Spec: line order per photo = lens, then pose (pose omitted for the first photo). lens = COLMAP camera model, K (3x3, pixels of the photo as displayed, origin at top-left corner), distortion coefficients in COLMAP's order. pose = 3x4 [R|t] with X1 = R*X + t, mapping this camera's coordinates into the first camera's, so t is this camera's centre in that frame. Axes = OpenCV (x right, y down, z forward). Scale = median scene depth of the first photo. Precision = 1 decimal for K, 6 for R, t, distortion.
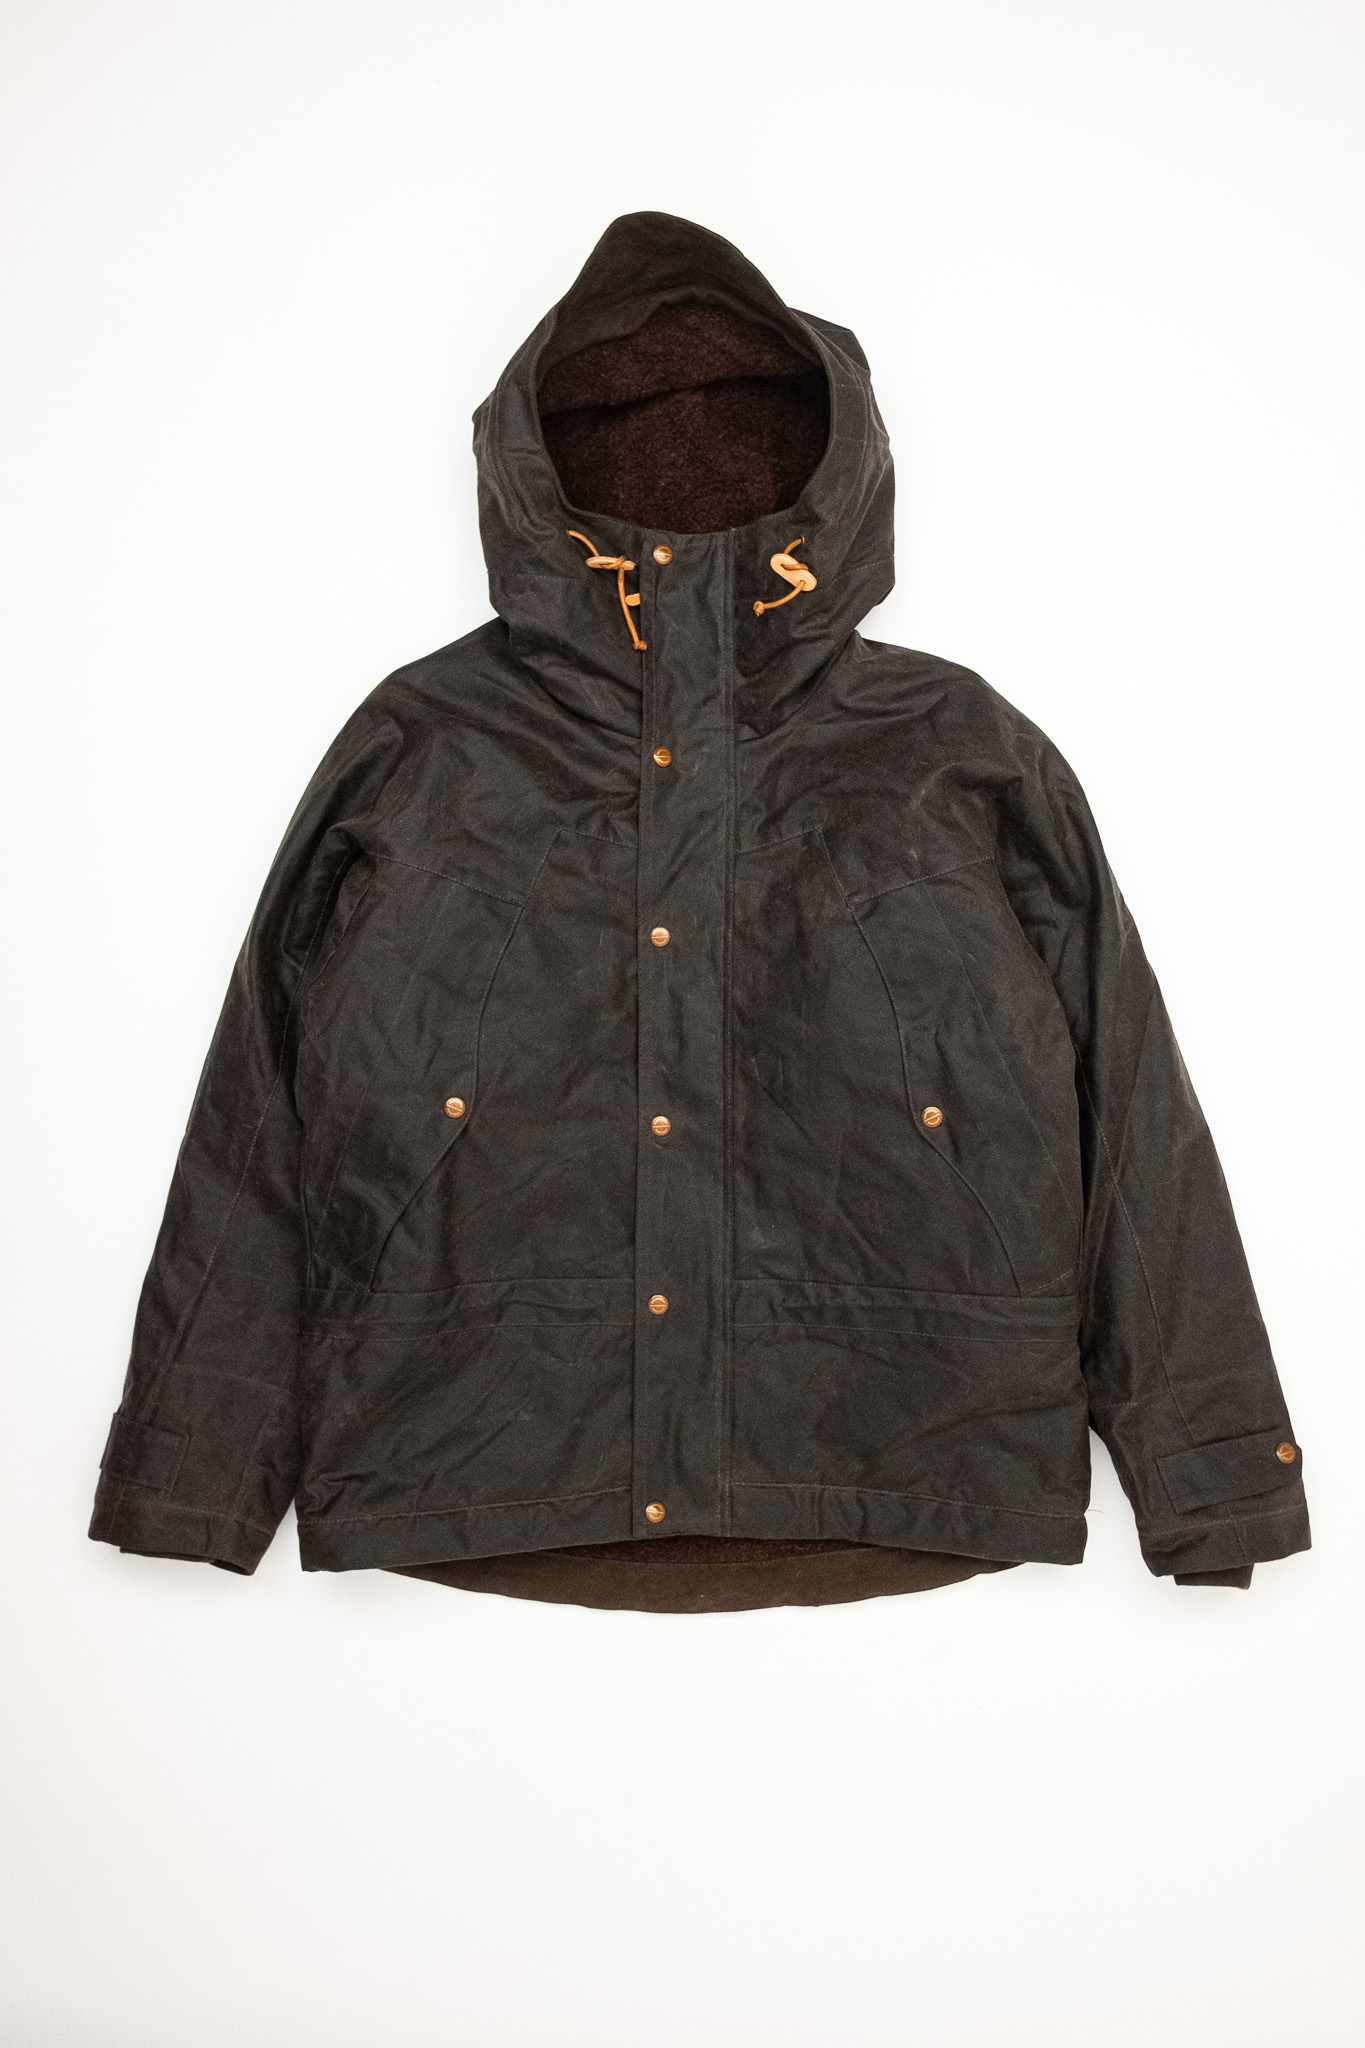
lens RADIAL K [[1663.6, 0, 686.4], [0, 1663.6, 995.4], [0, 0, 1]] dist [-0.003550, -0.017380]
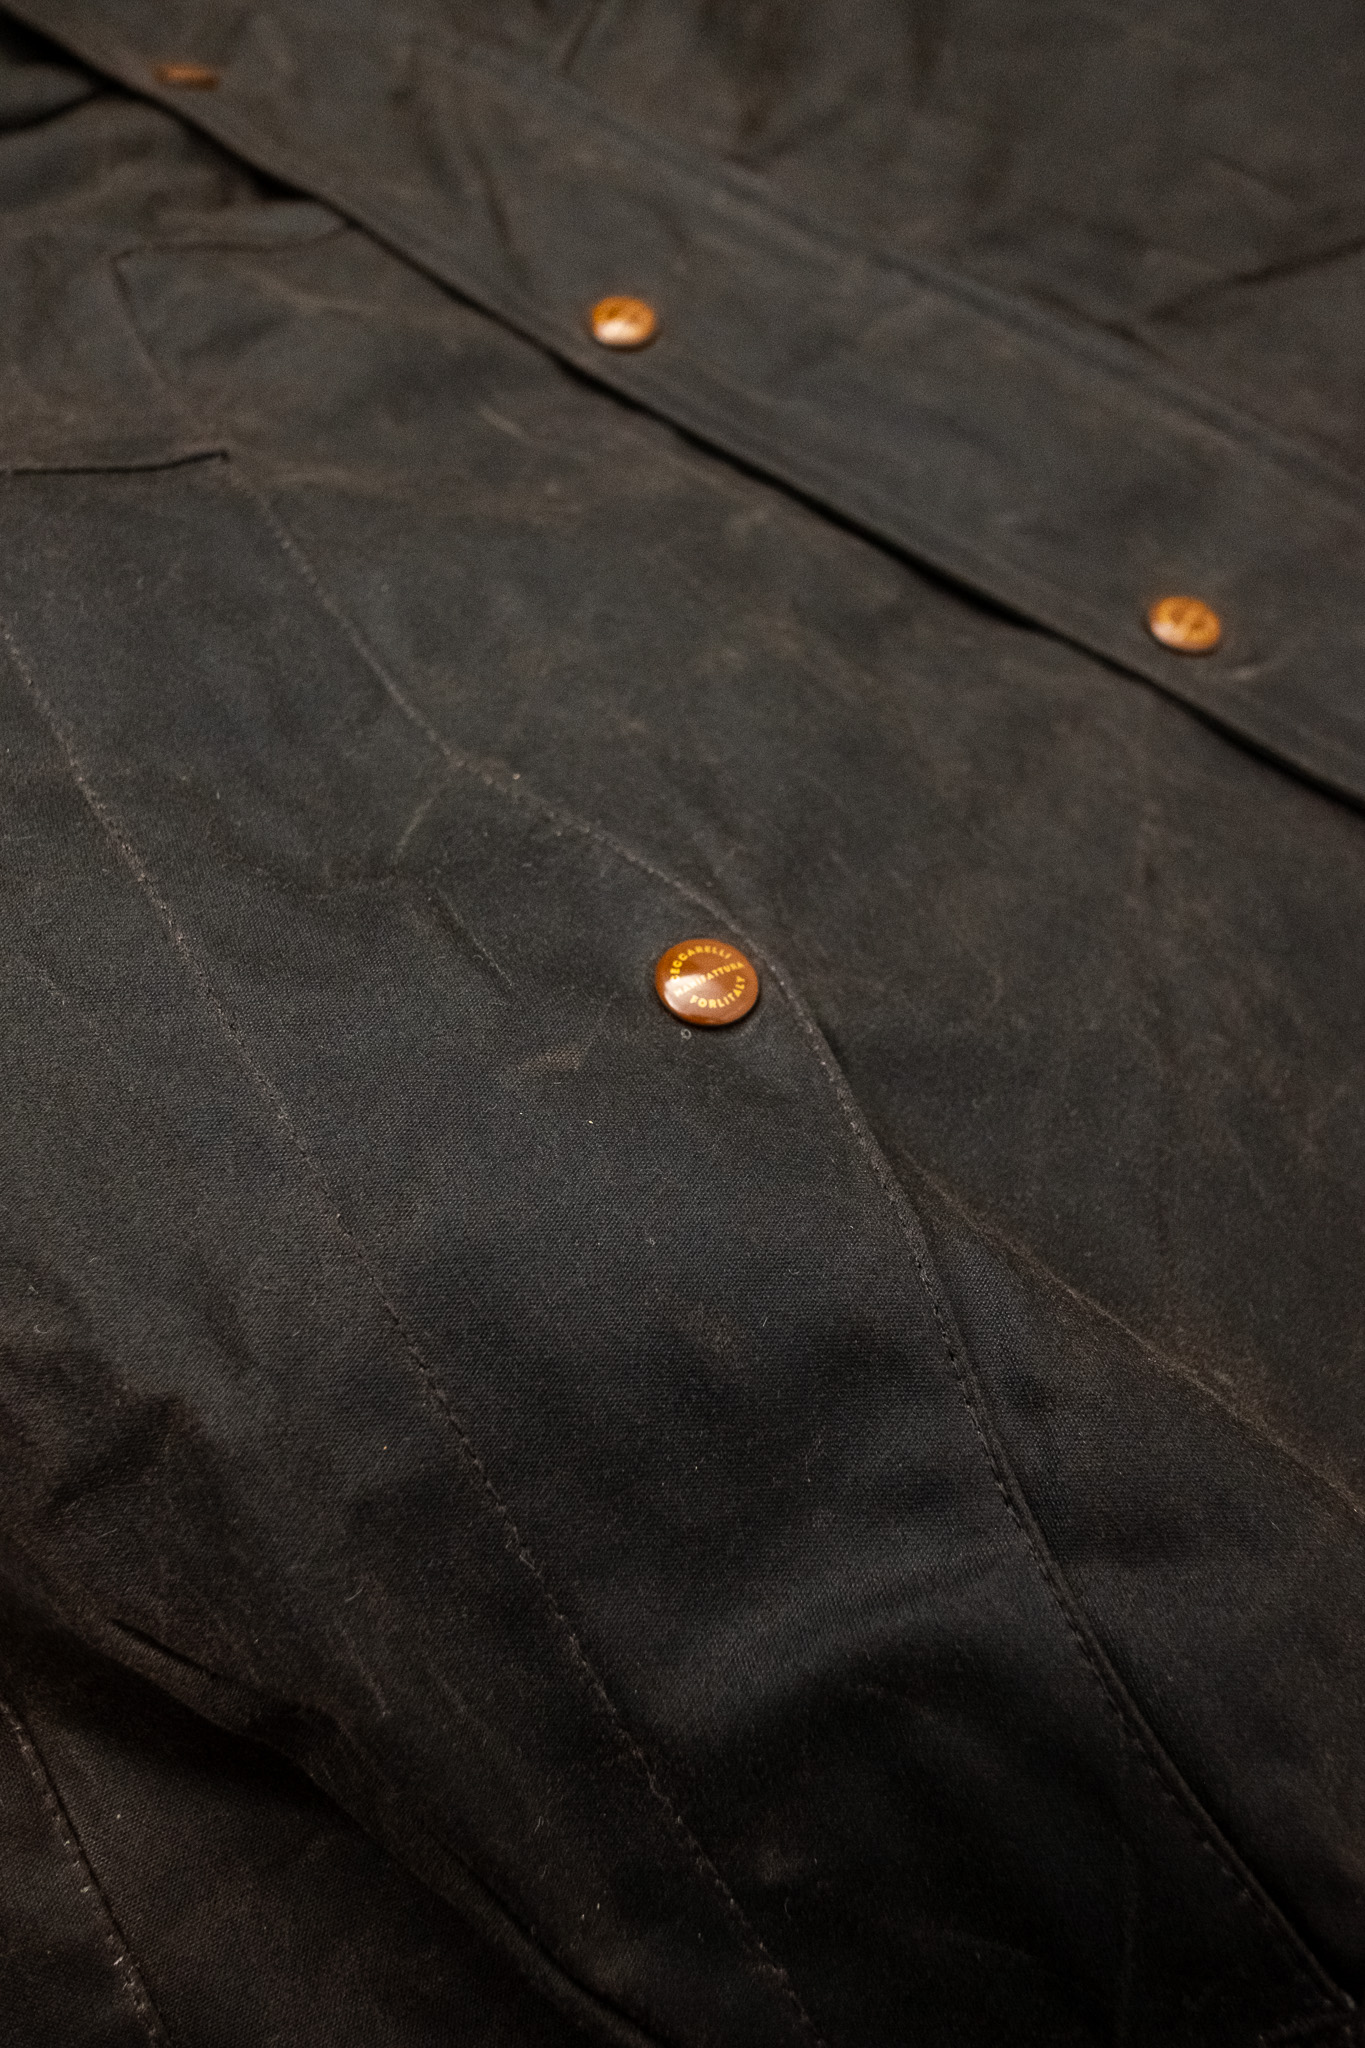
lens RADIAL K [[1663.6, 0, 695.3], [0, 1663.6, 1021.9], [0, 0, 1]] dist [-0.003550, -0.017380]
pose [[0.574743, -0.727084, 0.375525, -0.216118], [0.818299, 0.514888, -0.255494, 0.118437], [-0.007588, 0.454135, 0.890901, 0.808682]]
